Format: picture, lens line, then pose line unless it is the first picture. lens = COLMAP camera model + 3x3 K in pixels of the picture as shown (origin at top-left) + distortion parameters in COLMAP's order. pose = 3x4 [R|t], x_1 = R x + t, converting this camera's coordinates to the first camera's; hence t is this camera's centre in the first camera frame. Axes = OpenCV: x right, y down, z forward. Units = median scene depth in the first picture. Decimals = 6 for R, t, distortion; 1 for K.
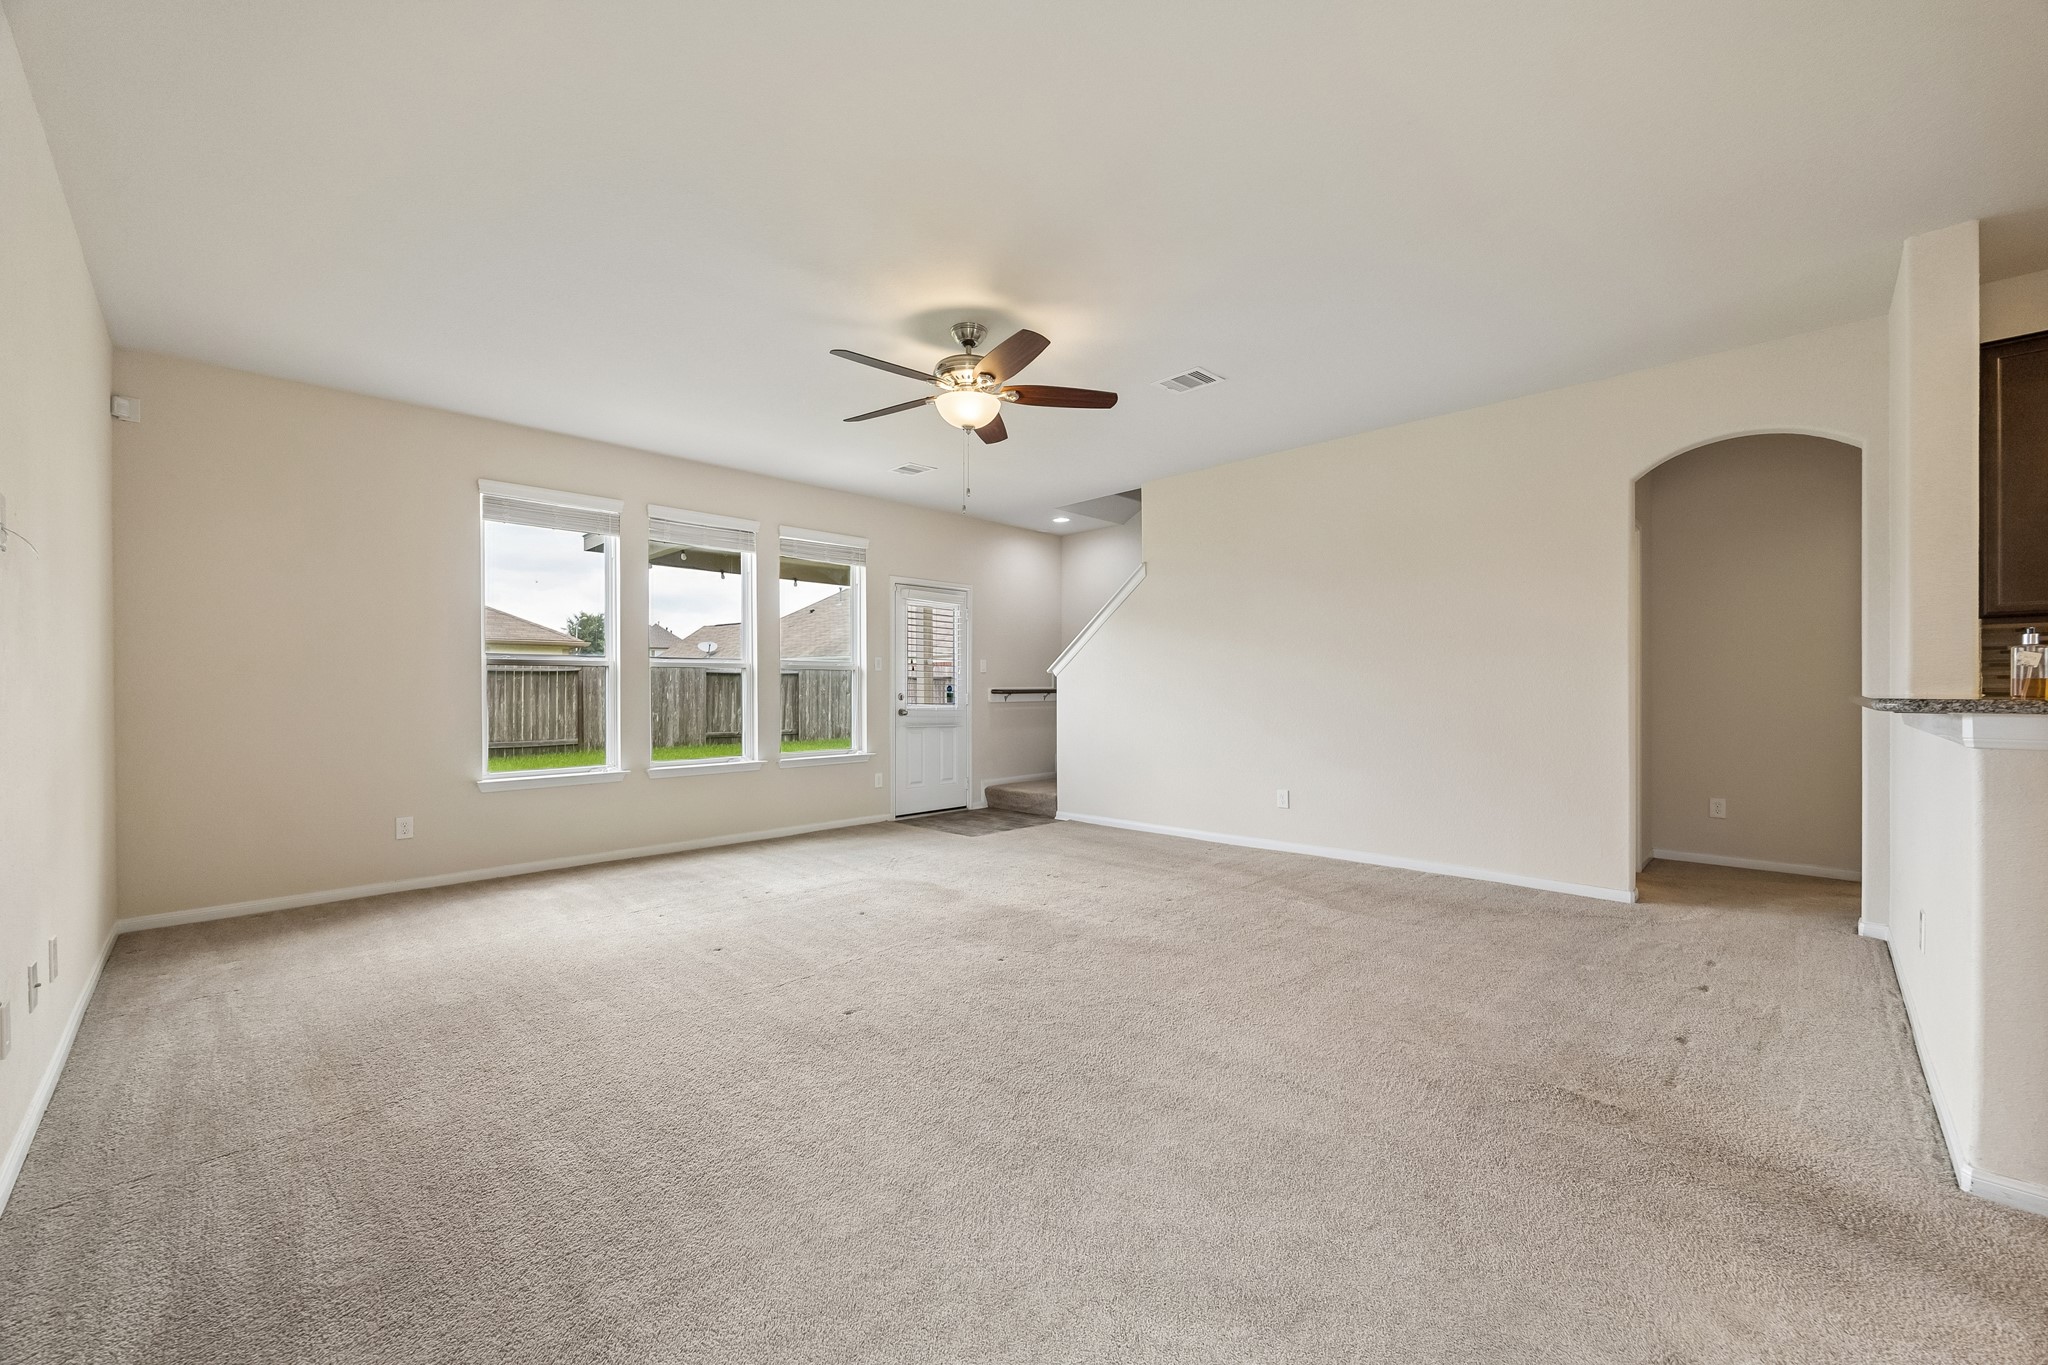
lens RADIAL K [[799.3, 0, 1031.7], [0, 799.3, 691.8], [0, 0, 1]] dist [-0.000358, -0.000013]
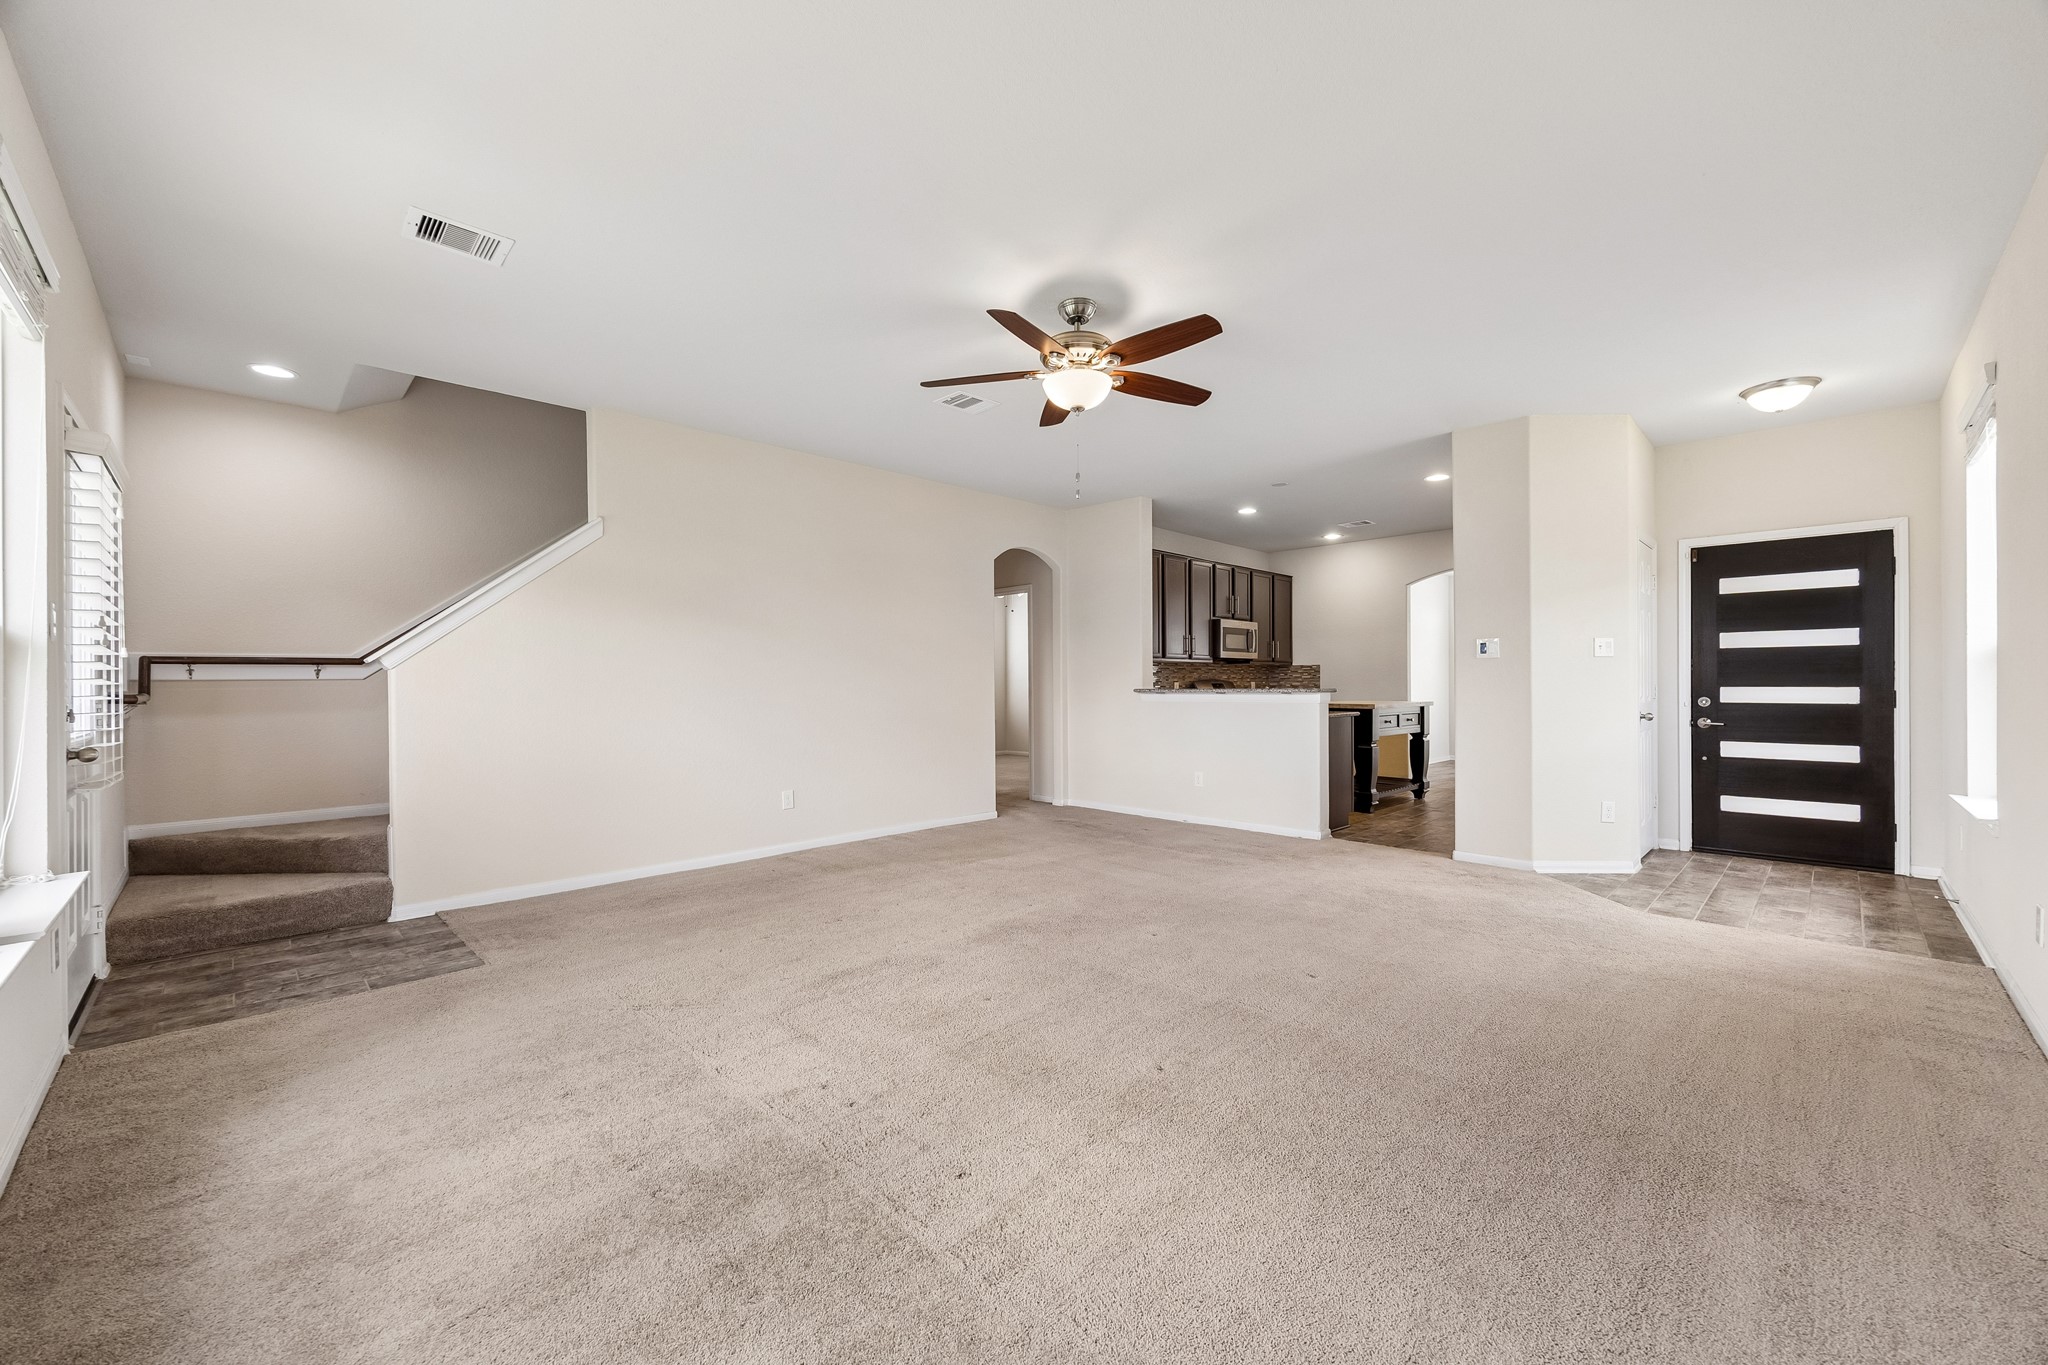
lens RADIAL K [[799.3, 0, 1031.7], [0, 799.3, 691.8], [0, 0, 1]] dist [-0.000358, -0.000013]
pose [[0.010530, -0.003417, 0.999939, -0.571648], [0.010569, 0.999939, 0.003306, -0.000061], [-0.999889, 0.010534, 0.010565, 0.584863]]
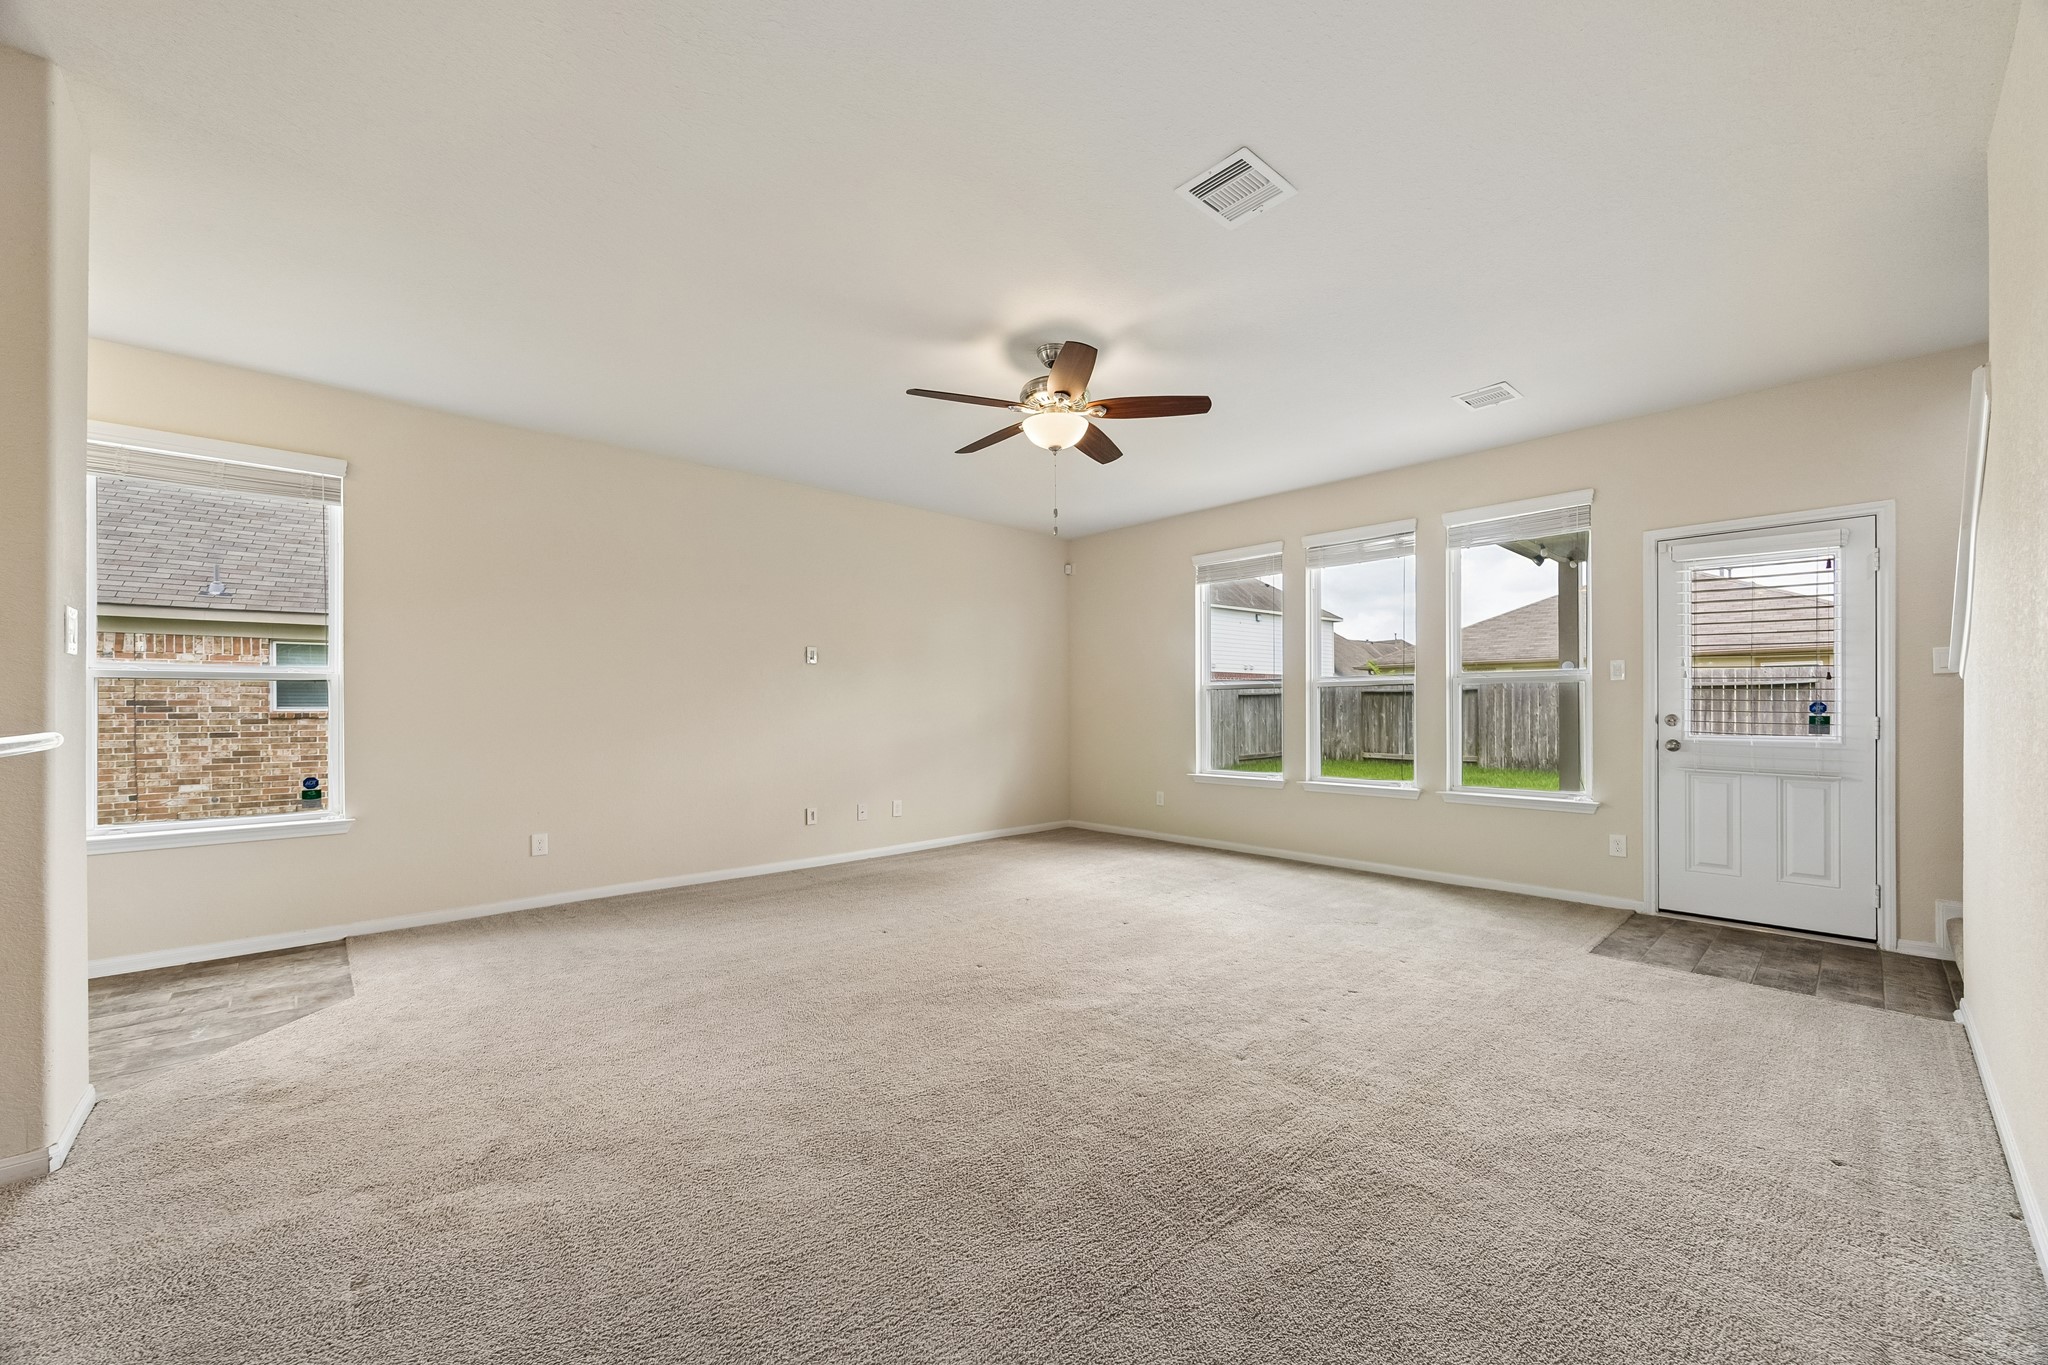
lens RADIAL K [[783.6, 0, 1003.1], [0, 783.6, 702.7], [0, 0, 1]] dist [-0.002029, -0.000012]
pose [[-0.051145, -0.004995, -0.998679, 0.510641], [-0.003483, 0.999982, -0.004823, -0.002822], [0.998685, 0.003232, -0.051161, 0.550251]]
